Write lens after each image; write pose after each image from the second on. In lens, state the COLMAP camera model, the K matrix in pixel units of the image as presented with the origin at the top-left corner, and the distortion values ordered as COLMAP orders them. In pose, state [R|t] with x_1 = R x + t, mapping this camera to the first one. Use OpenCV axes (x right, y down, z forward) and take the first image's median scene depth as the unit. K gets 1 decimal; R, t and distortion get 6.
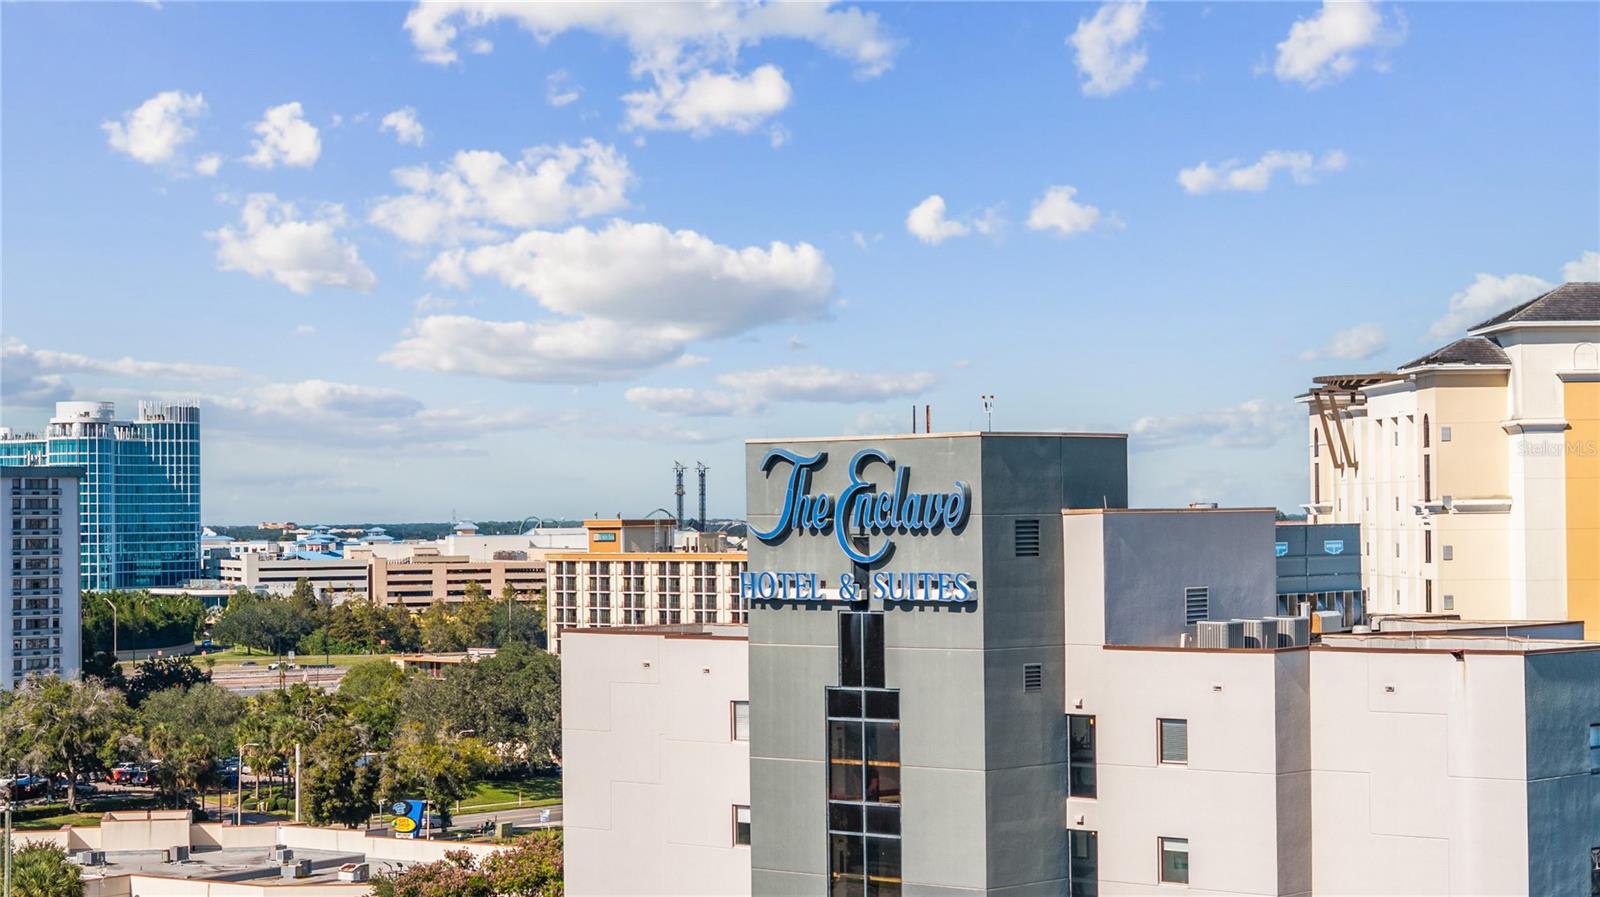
lens RADIAL K [[3214.1, 0, 806.0], [0, 3214.1, 453.2], [0, 0, 1]] dist [-0.048302, 0.000000]
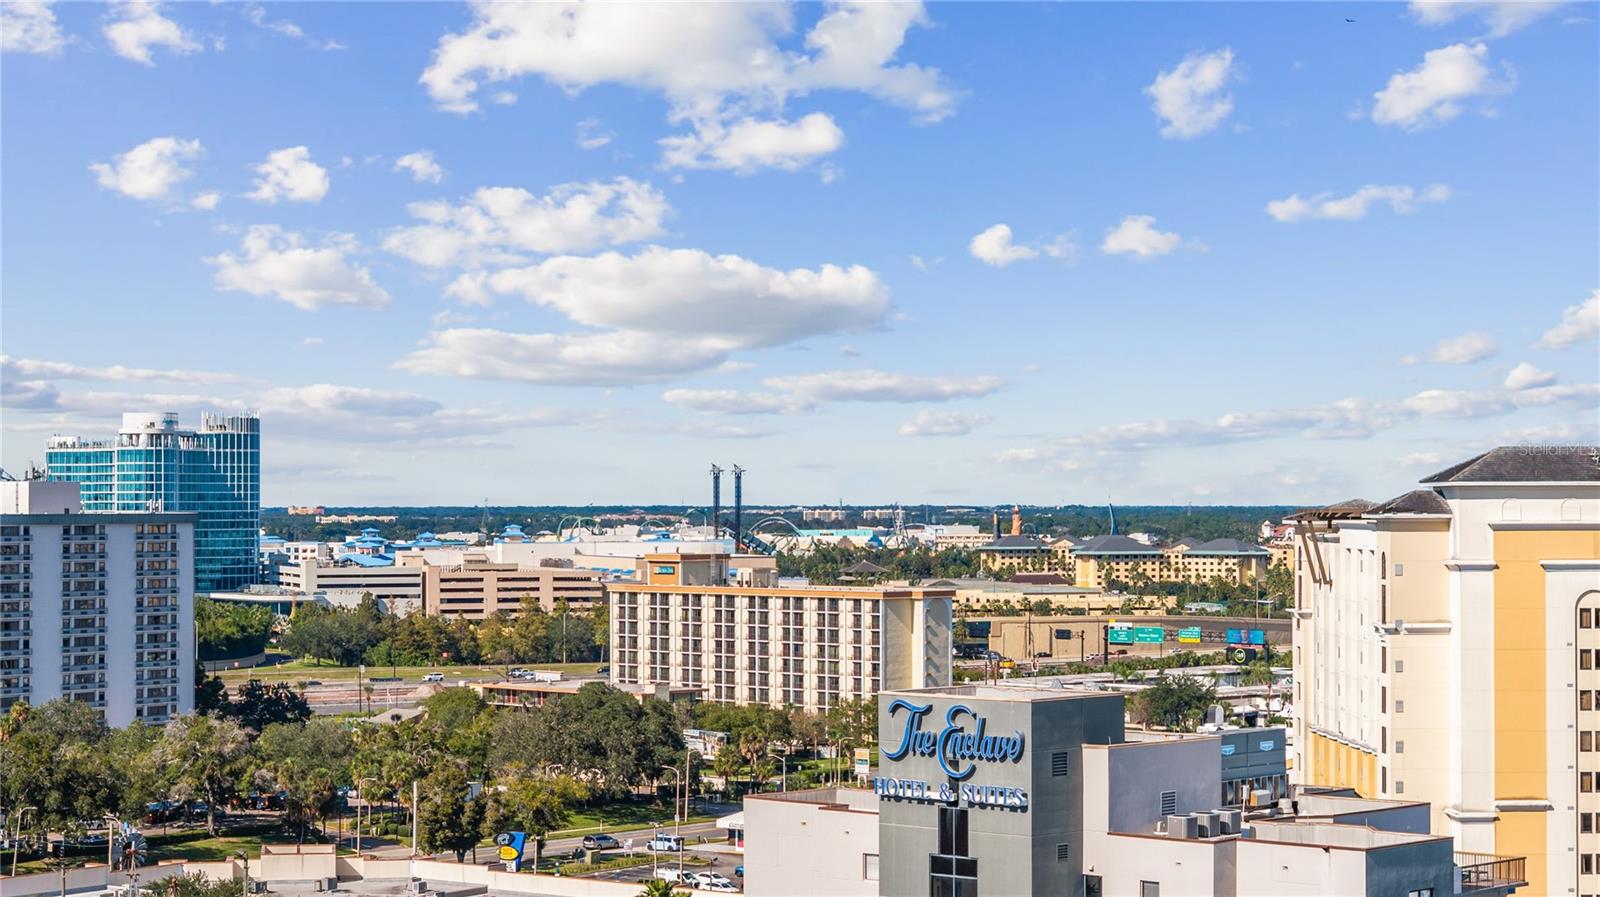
lens RADIAL K [[3214.1, 0, 794.2], [0, 3214.1, 444.7], [0, 0, 1]] dist [-0.048302, 0.000000]
pose [[0.999881, 0.008804, -0.012629, -0.009793], [-0.008791, 0.999961, 0.001152, -0.029866], [0.012639, -0.001041, 0.999920, -0.131586]]
